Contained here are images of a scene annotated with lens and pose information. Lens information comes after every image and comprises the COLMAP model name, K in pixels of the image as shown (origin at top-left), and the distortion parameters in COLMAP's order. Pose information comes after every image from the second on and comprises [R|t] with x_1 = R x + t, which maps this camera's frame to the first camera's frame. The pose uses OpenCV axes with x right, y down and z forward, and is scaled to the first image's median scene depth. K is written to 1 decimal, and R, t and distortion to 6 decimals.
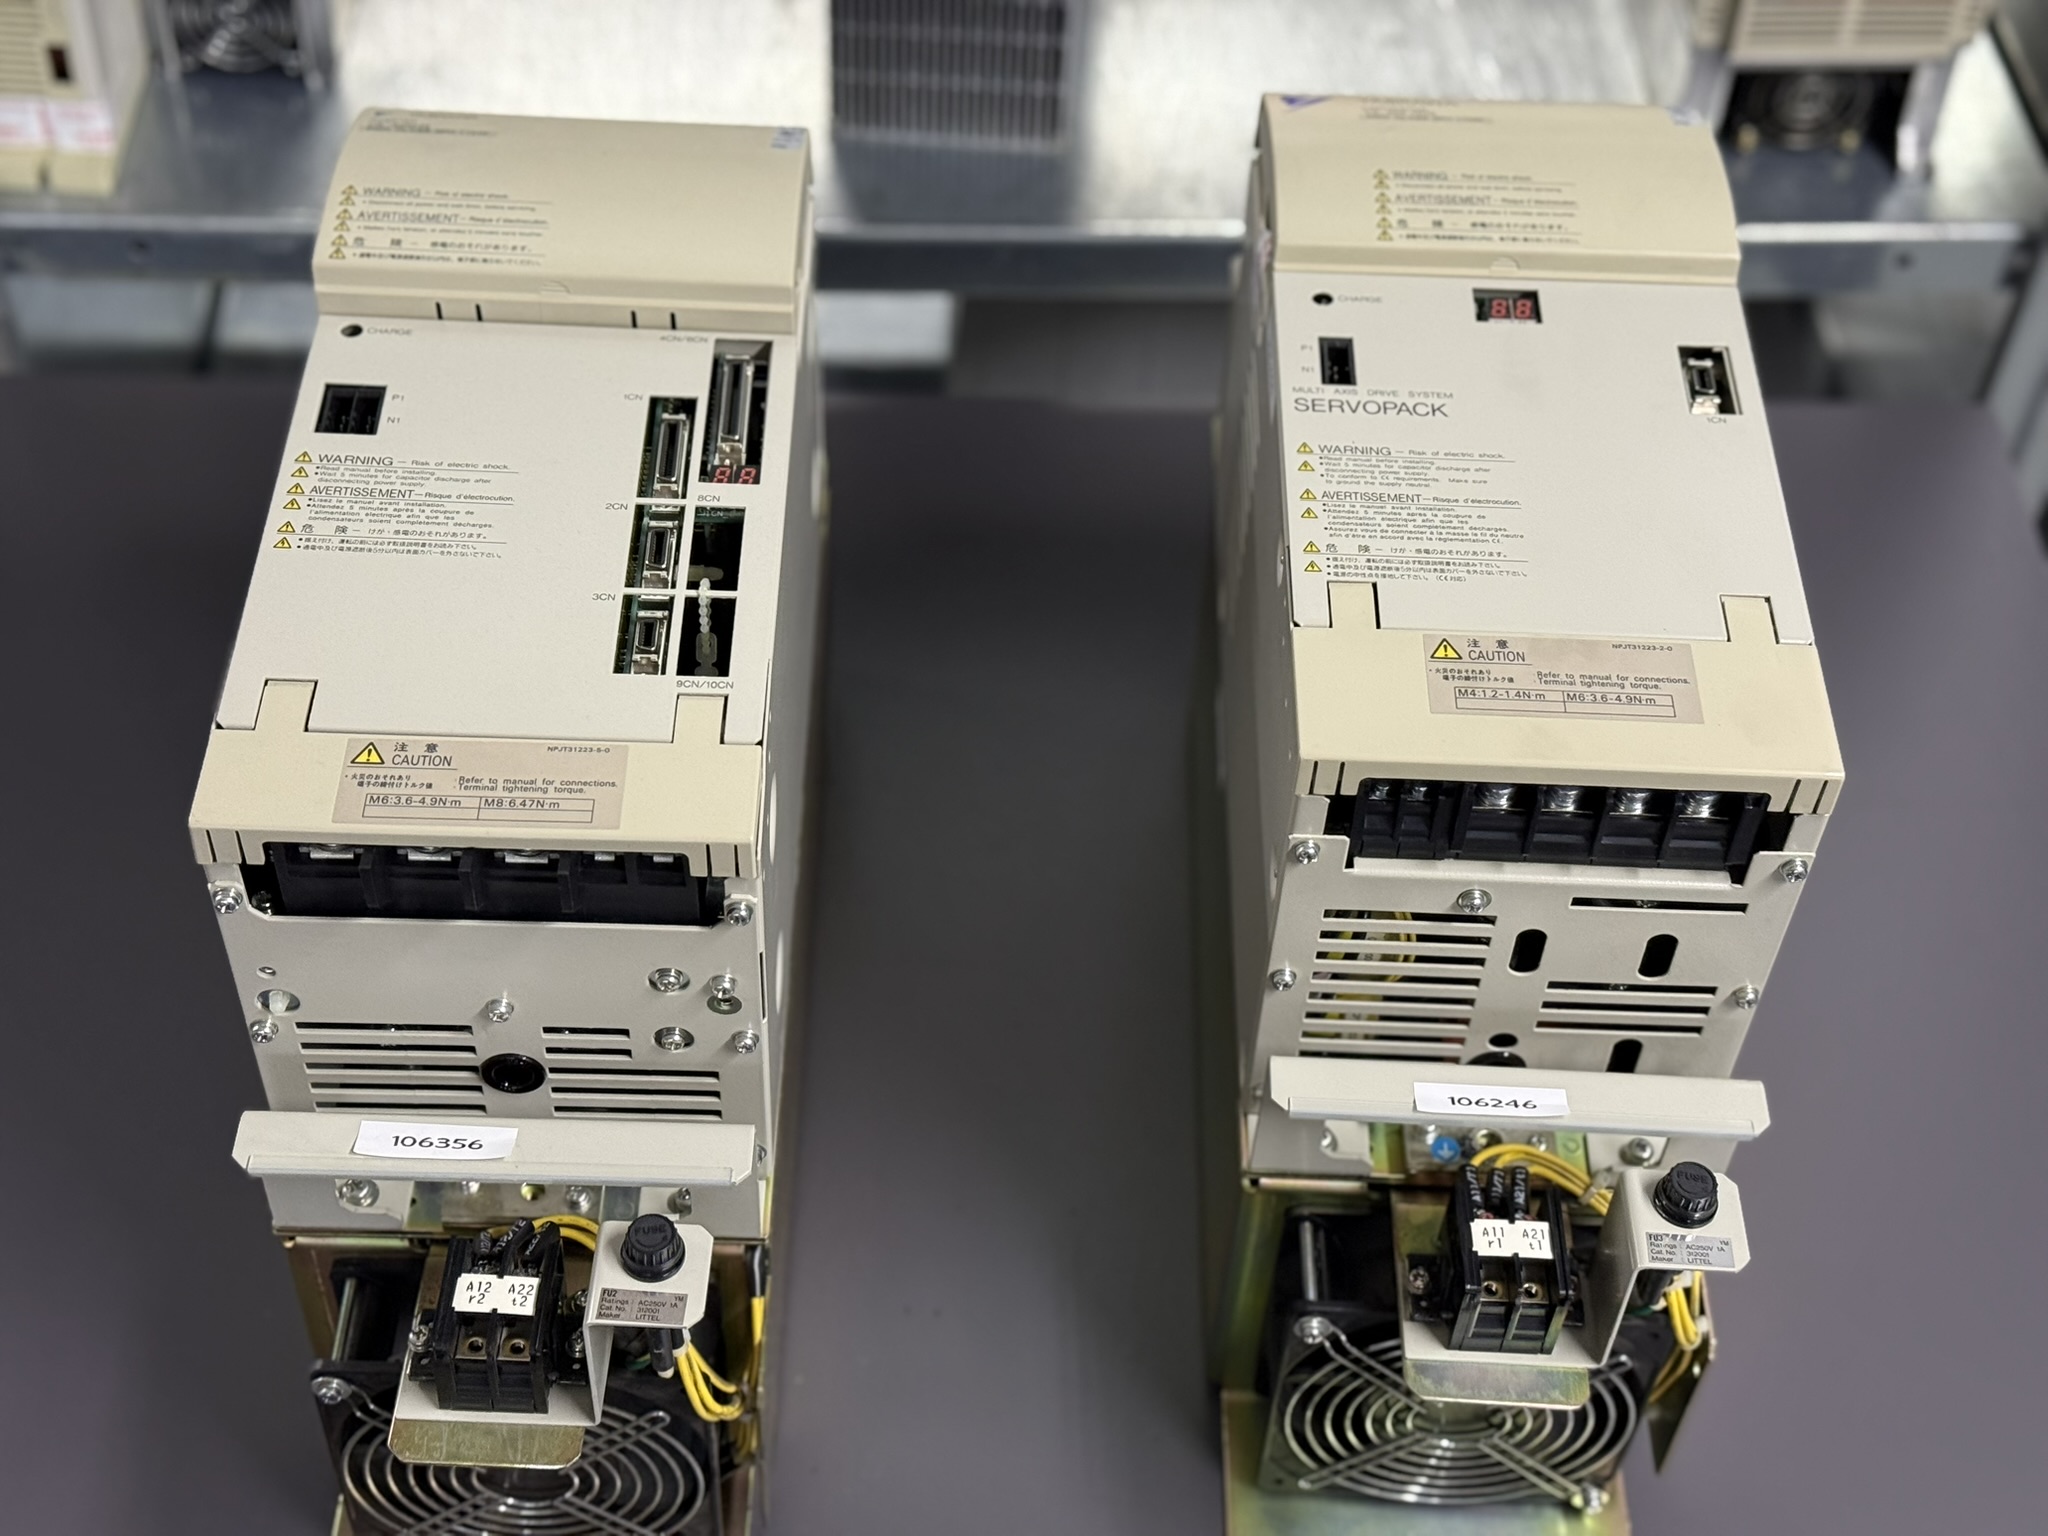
lens RADIAL K [[2837.5, 0, 1024.0], [0, 2837.5, 768.0], [0, 0, 1]] dist [0.116799, -0.083436]
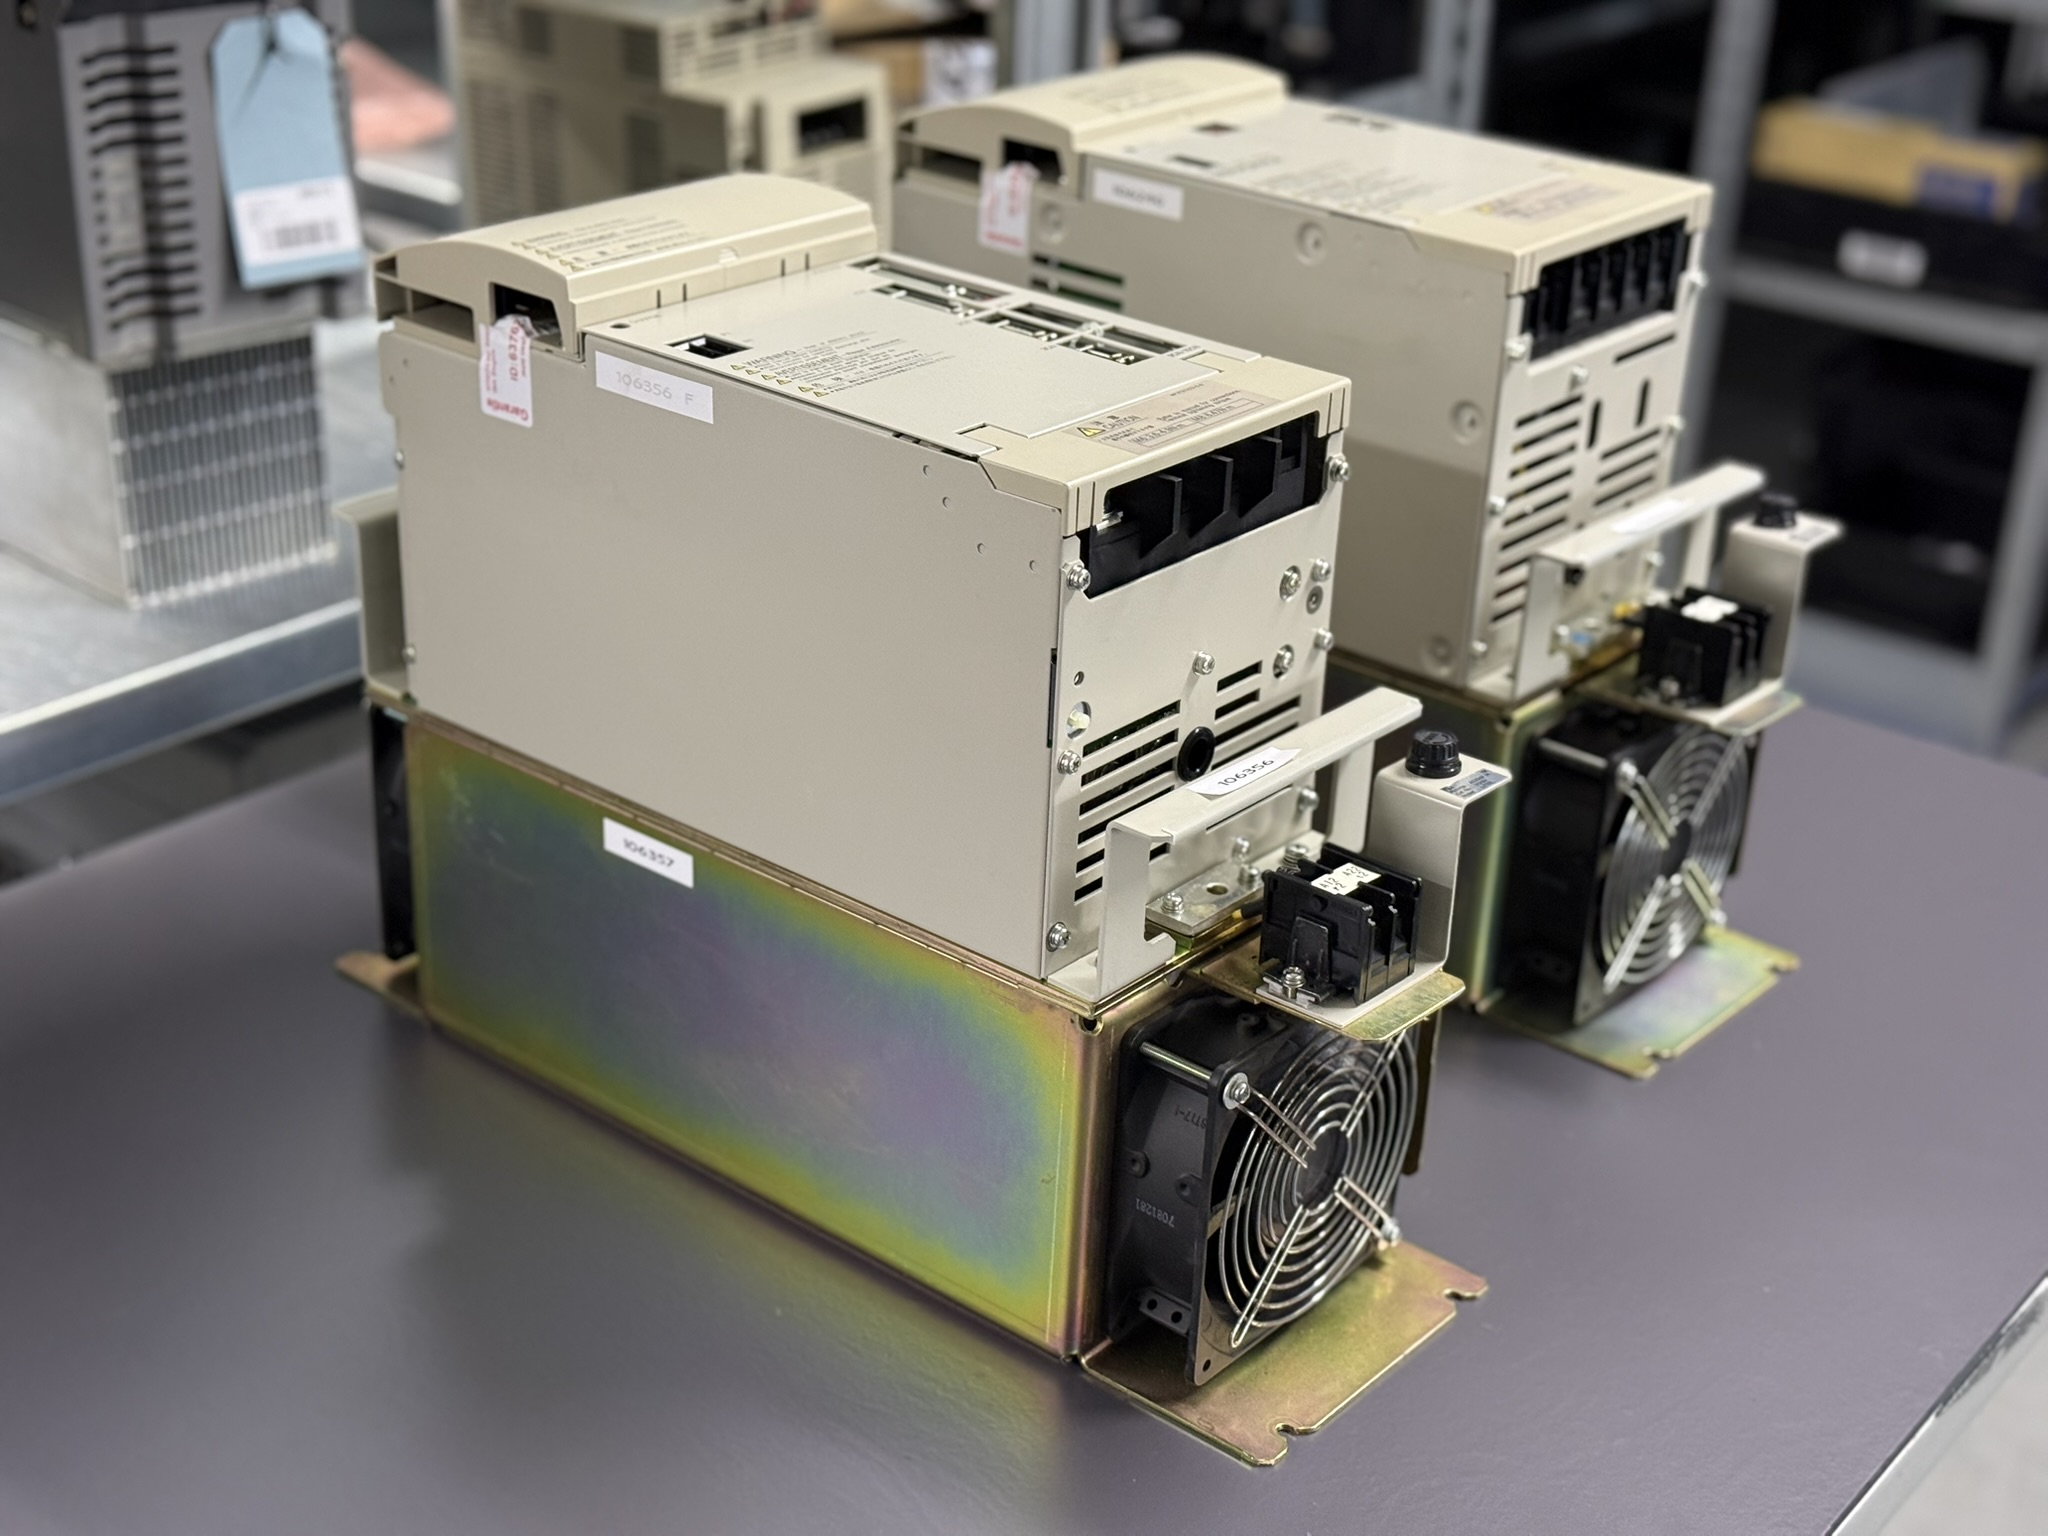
lens RADIAL K [[2837.5, 0, 1024.0], [0, 2837.5, 768.0], [0, 0, 1]] dist [0.116799, -0.083436]
pose [[0.637426, -0.342096, 0.690405, -0.983992], [0.571357, 0.811026, -0.125649, 0.211964], [-0.516952, 0.474559, 0.712428, 0.258032]]
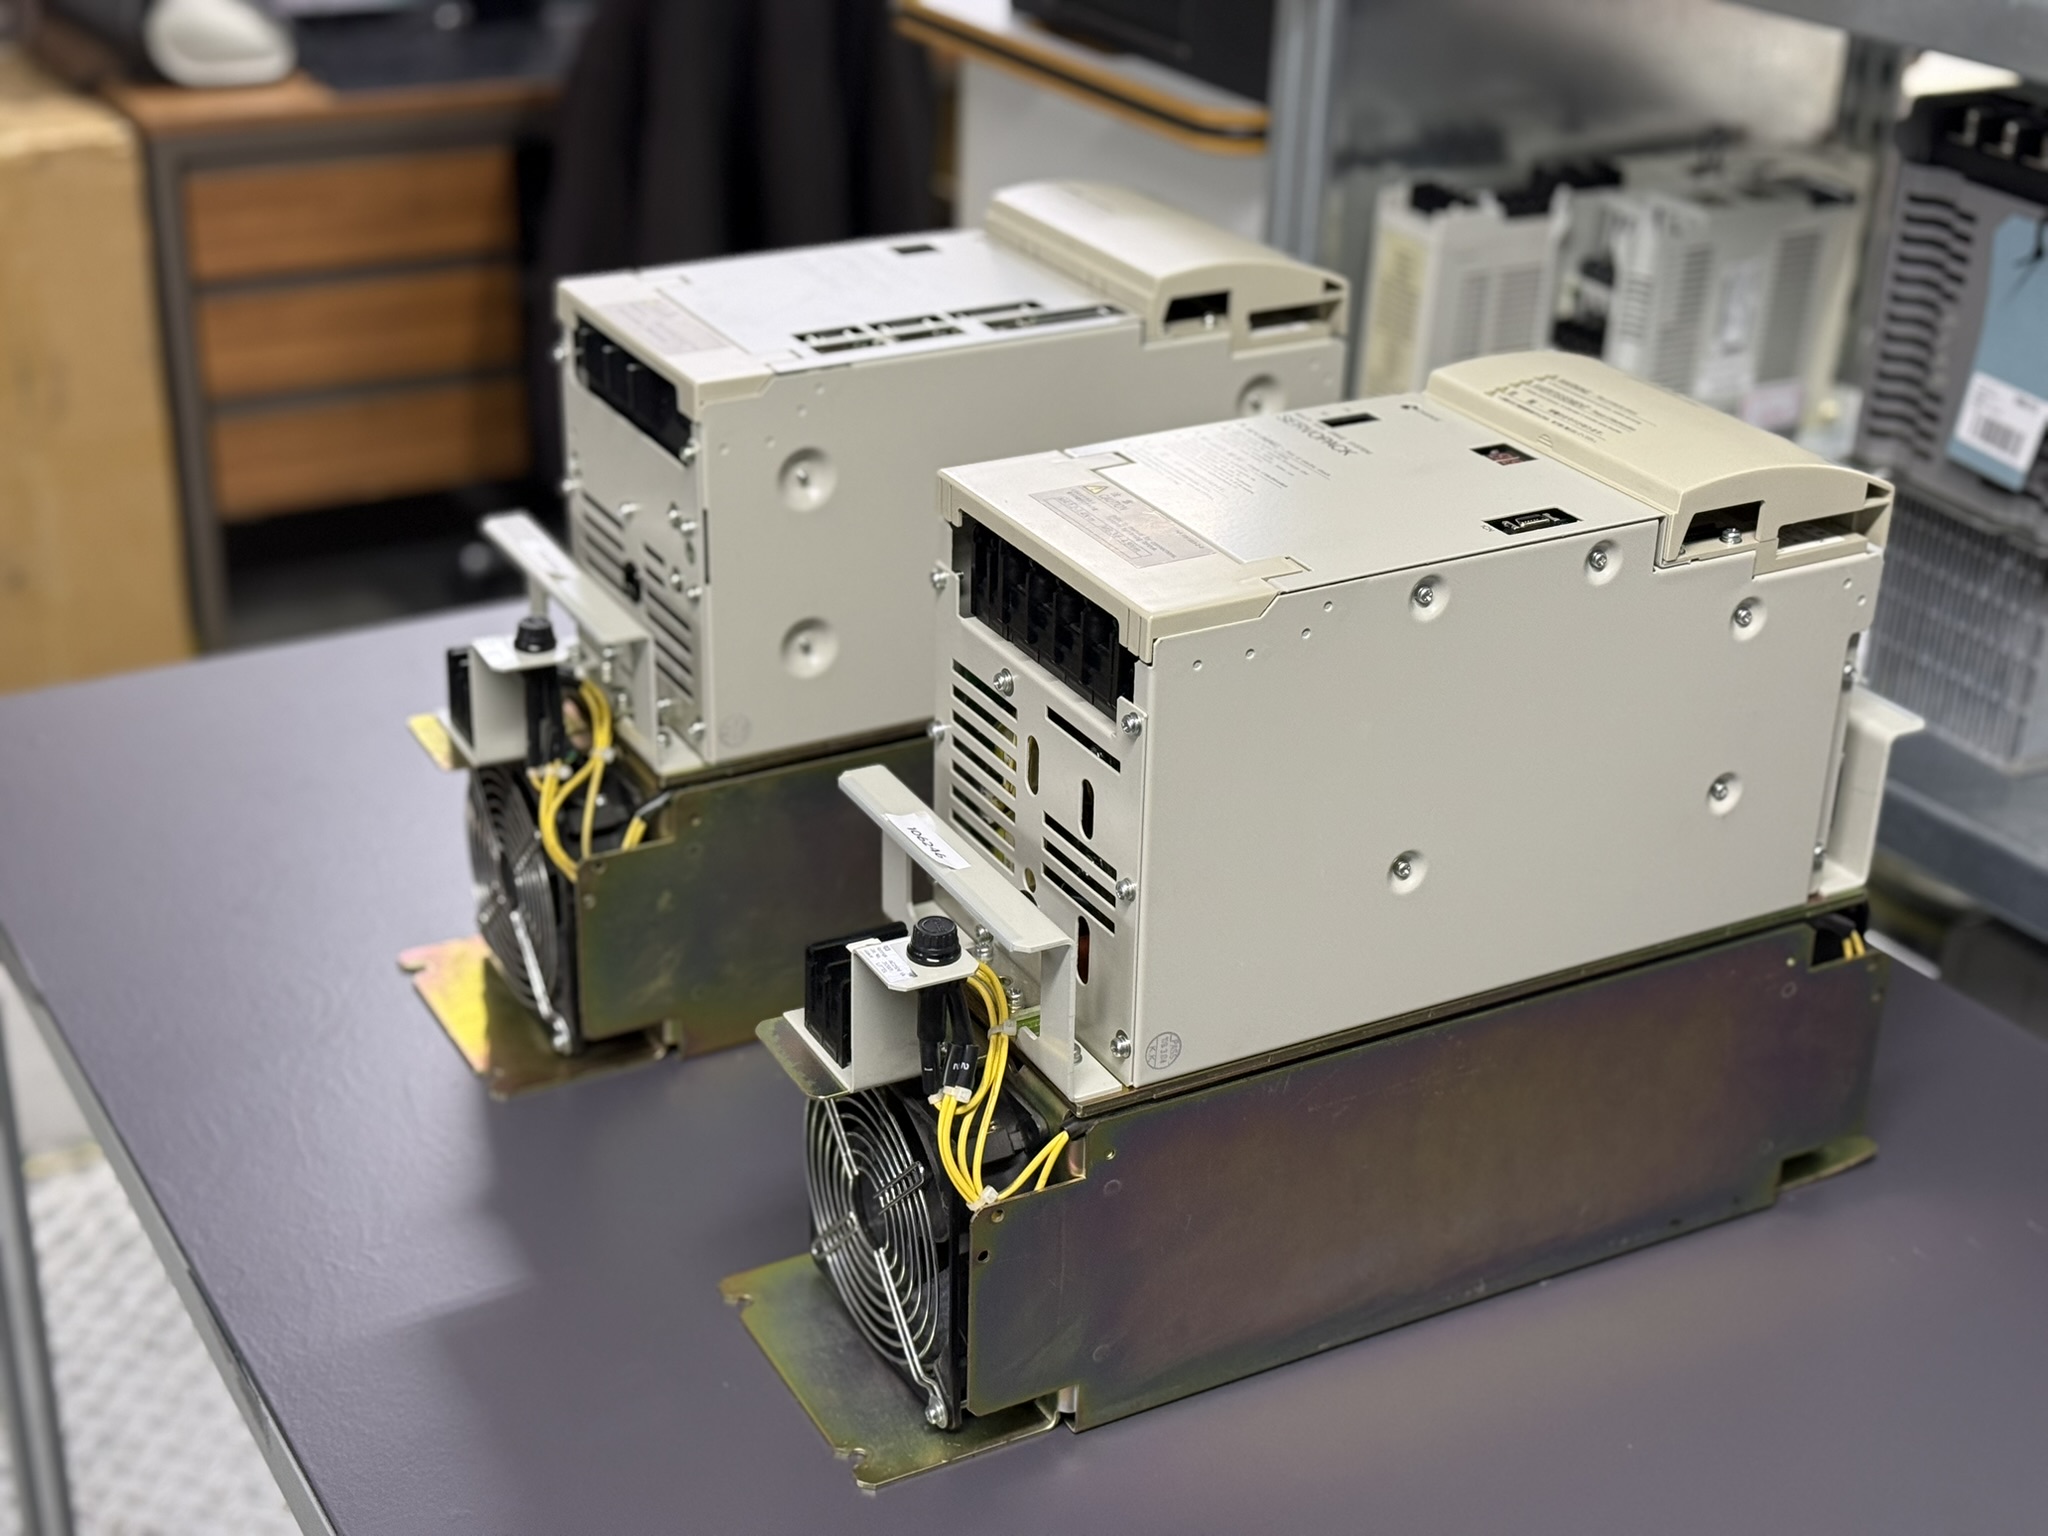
lens RADIAL K [[3019.2, 0, 1024.0], [0, 3019.2, 768.0], [0, 0, 1]] dist [0.021260, 0.017840]
pose [[0.490458, 0.346051, -0.799812, 1.174531], [-0.659134, 0.747684, -0.080695, 0.169316], [0.570082, 0.566761, 0.594802, 0.260629]]
